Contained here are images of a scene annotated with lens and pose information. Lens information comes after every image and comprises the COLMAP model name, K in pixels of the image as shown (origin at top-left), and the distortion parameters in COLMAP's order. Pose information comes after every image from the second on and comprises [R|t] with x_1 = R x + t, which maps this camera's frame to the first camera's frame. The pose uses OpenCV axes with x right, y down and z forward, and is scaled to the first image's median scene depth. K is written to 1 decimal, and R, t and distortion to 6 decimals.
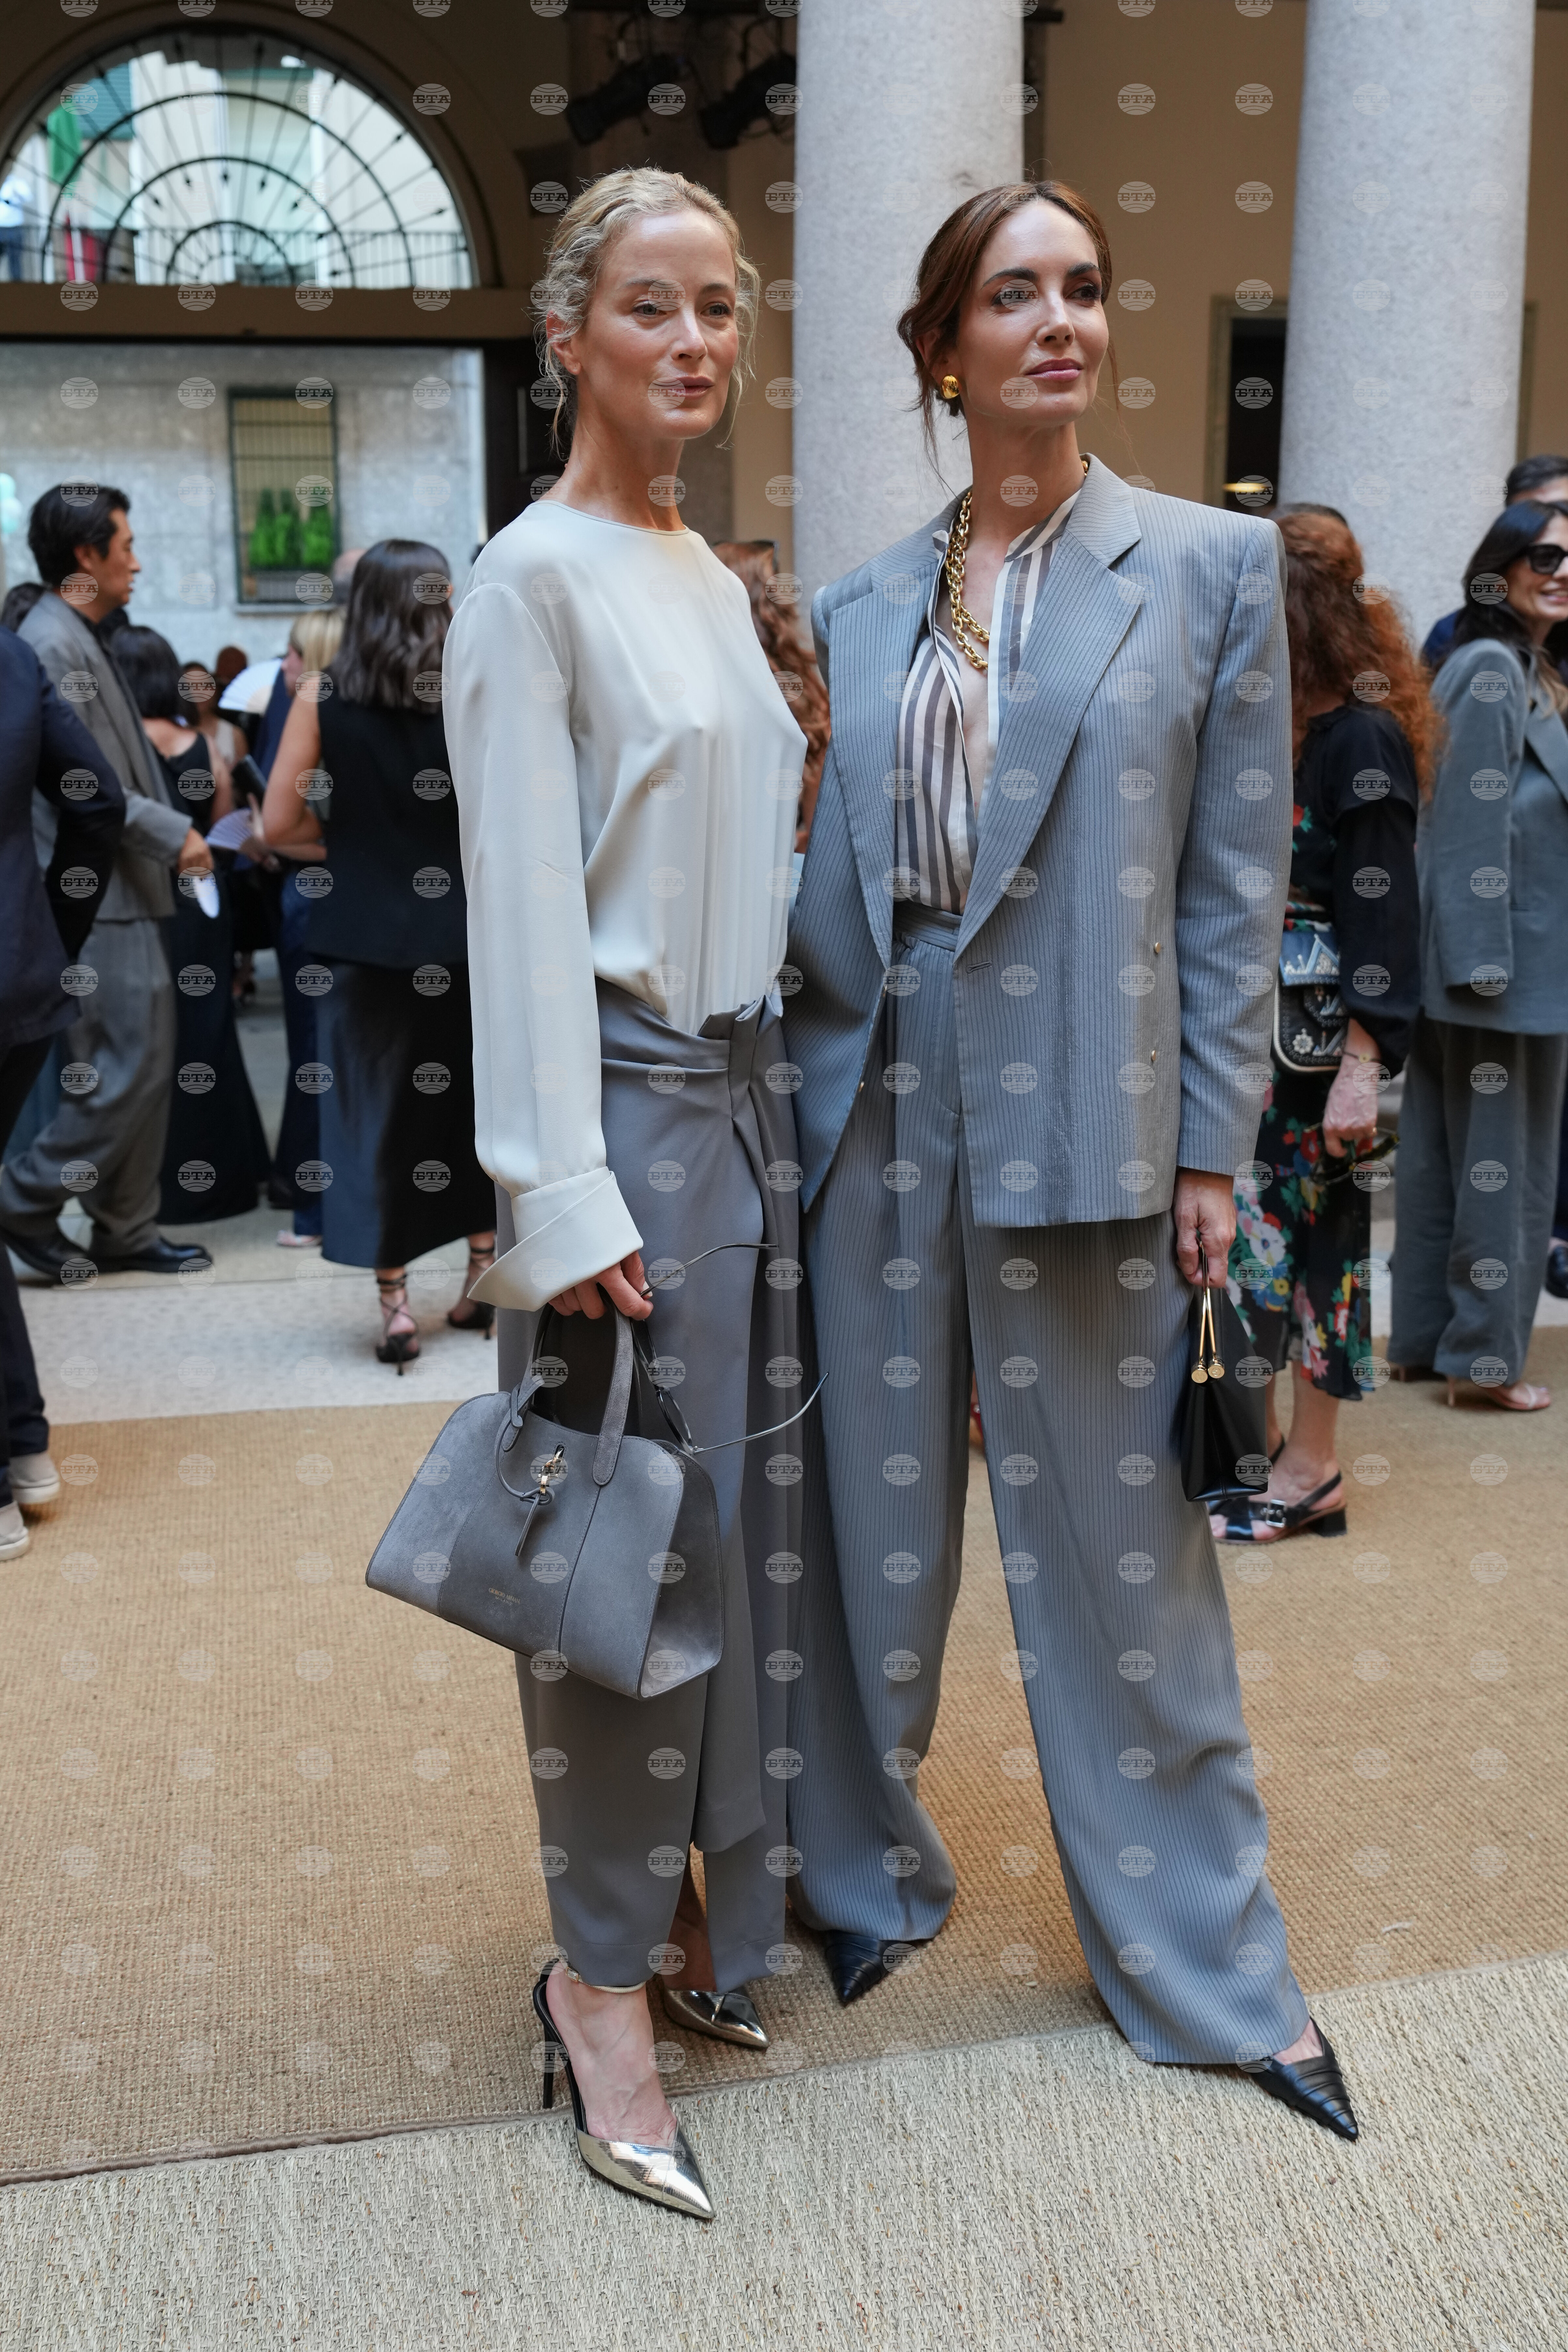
lens RADIAL K [[1718.7, 0, 777.6], [0, 1718.7, 1151.6], [0, 0, 1]] dist [-0.006639, 0.006629]
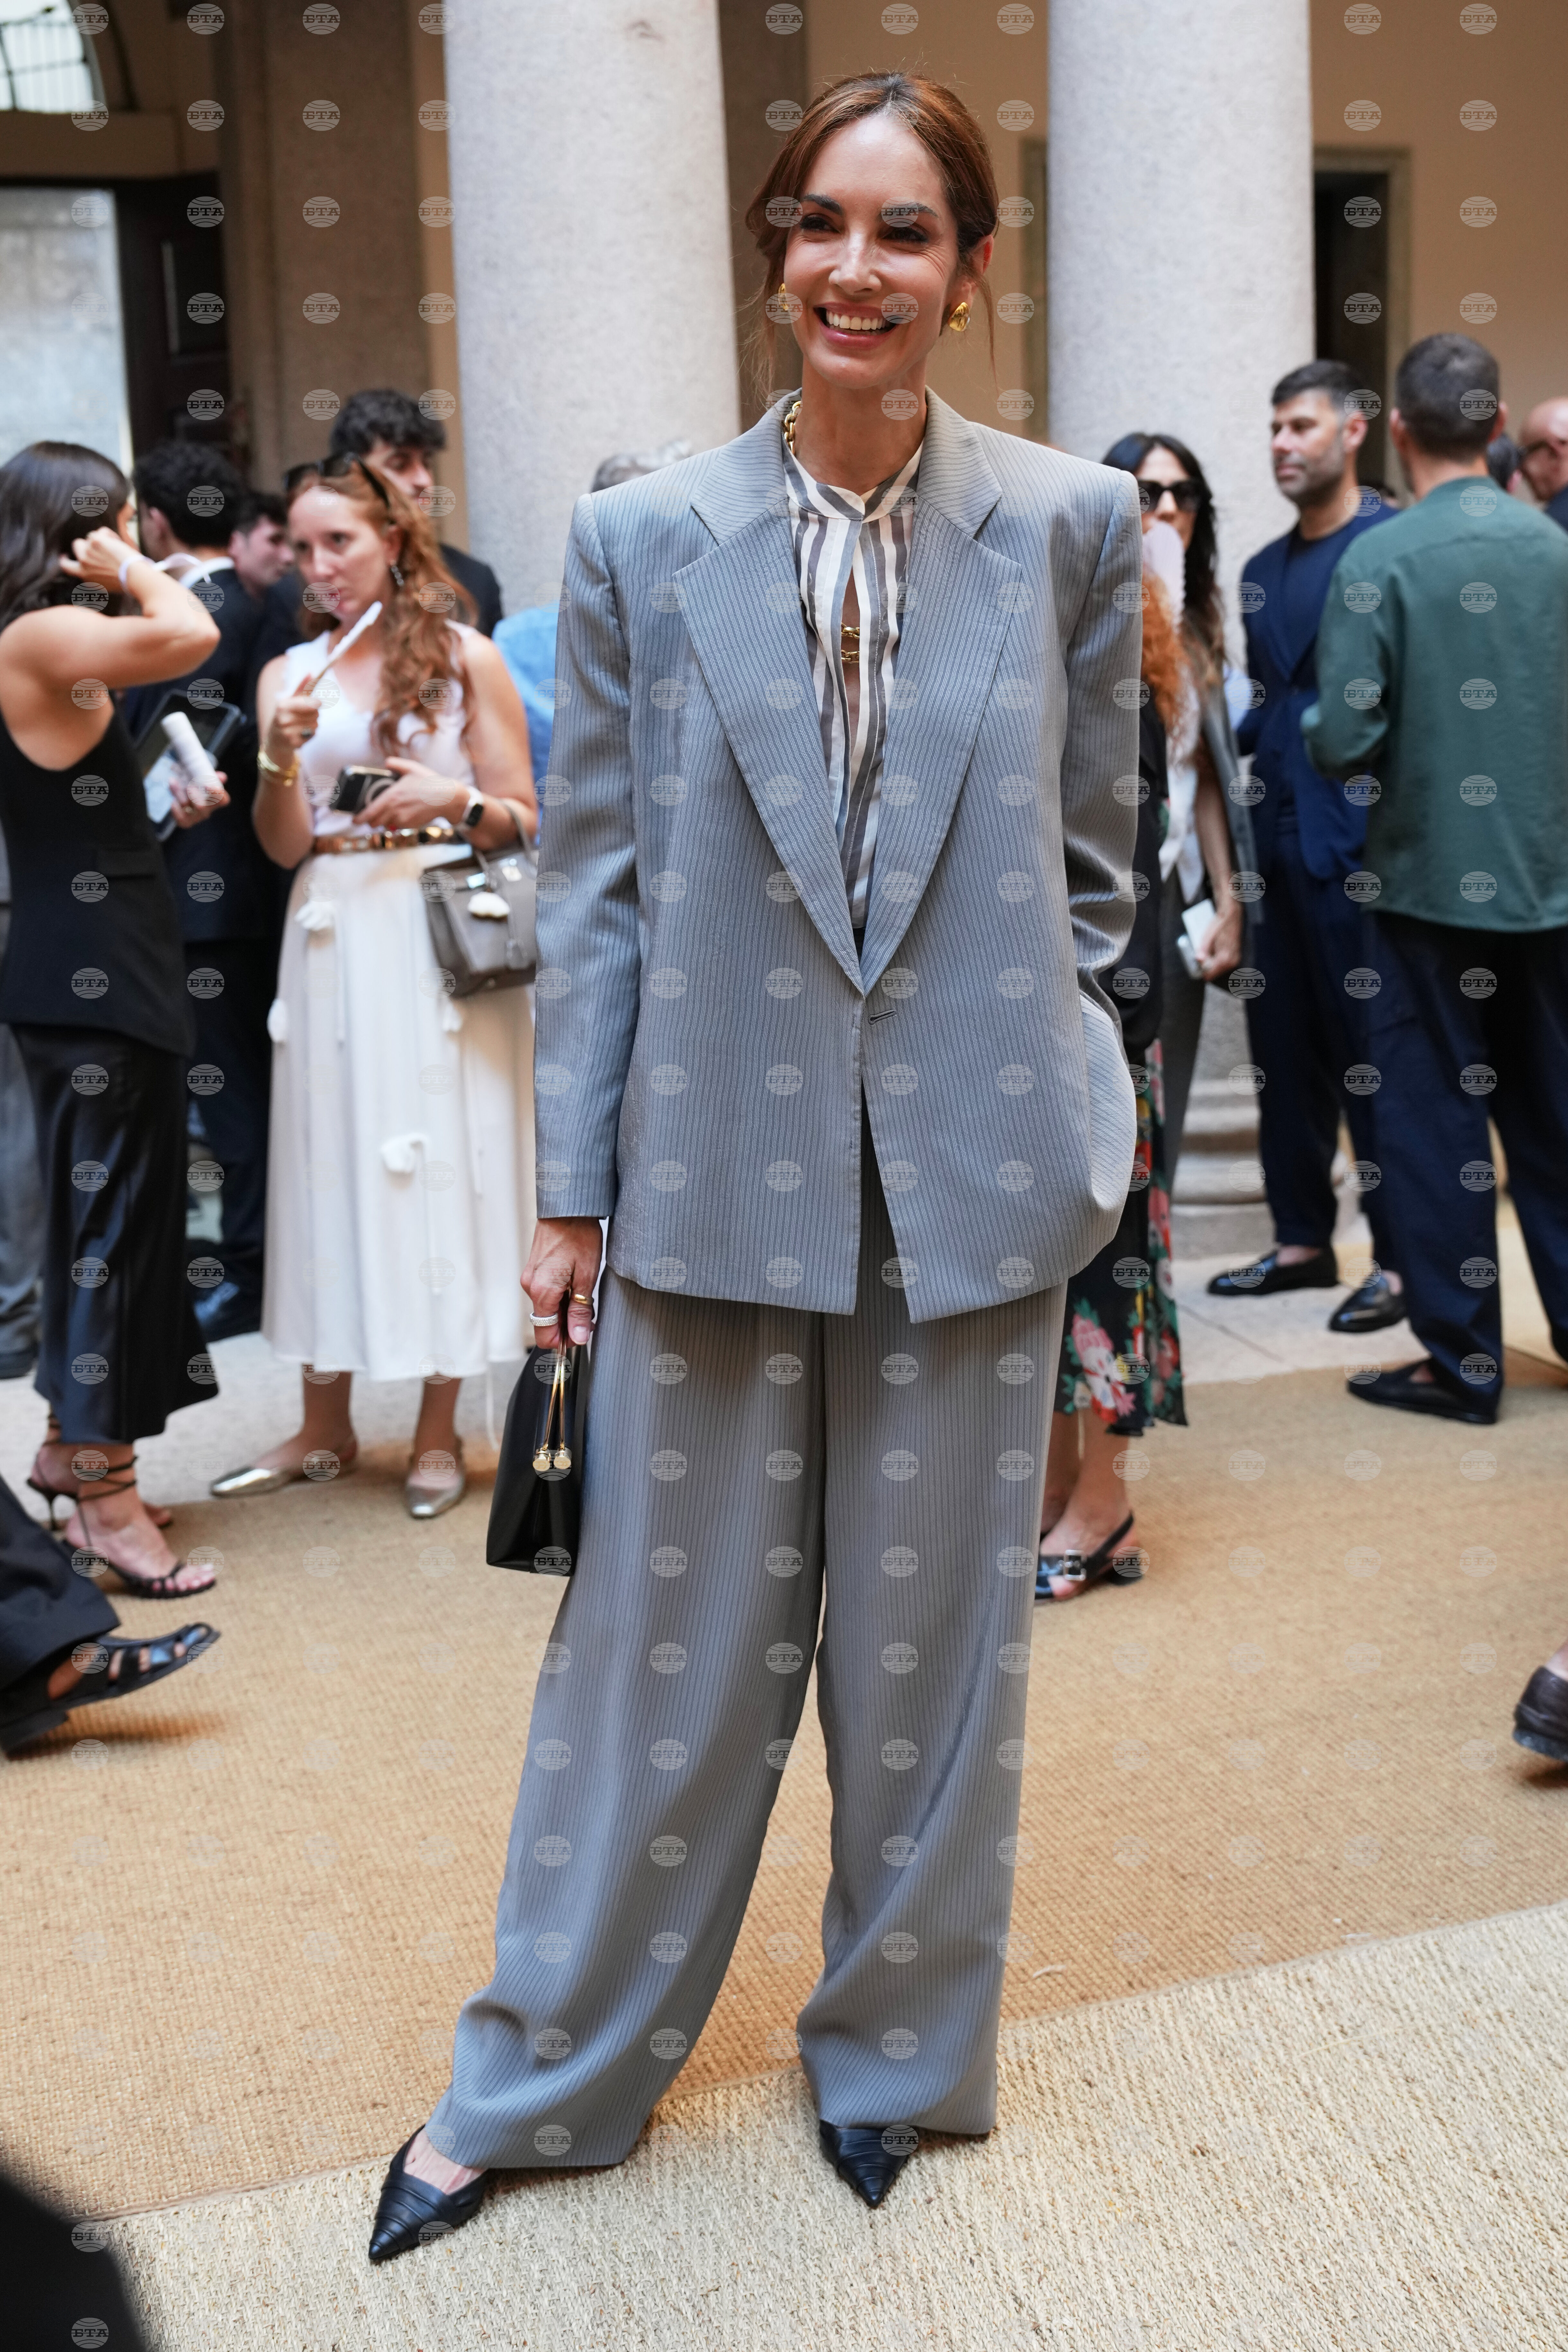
lens RADIAL K [[2262.3, 0, 789.2], [0, 2262.3, 1195.0], [0, 0, 1]] dist [0.006733, 0.000000]
pose [[0.994518, -0.041109, 0.096145, 0.128728], [0.042672, 0.998987, -0.014257, 0.045773], [-0.095461, 0.018281, 0.995265, -0.235316]]
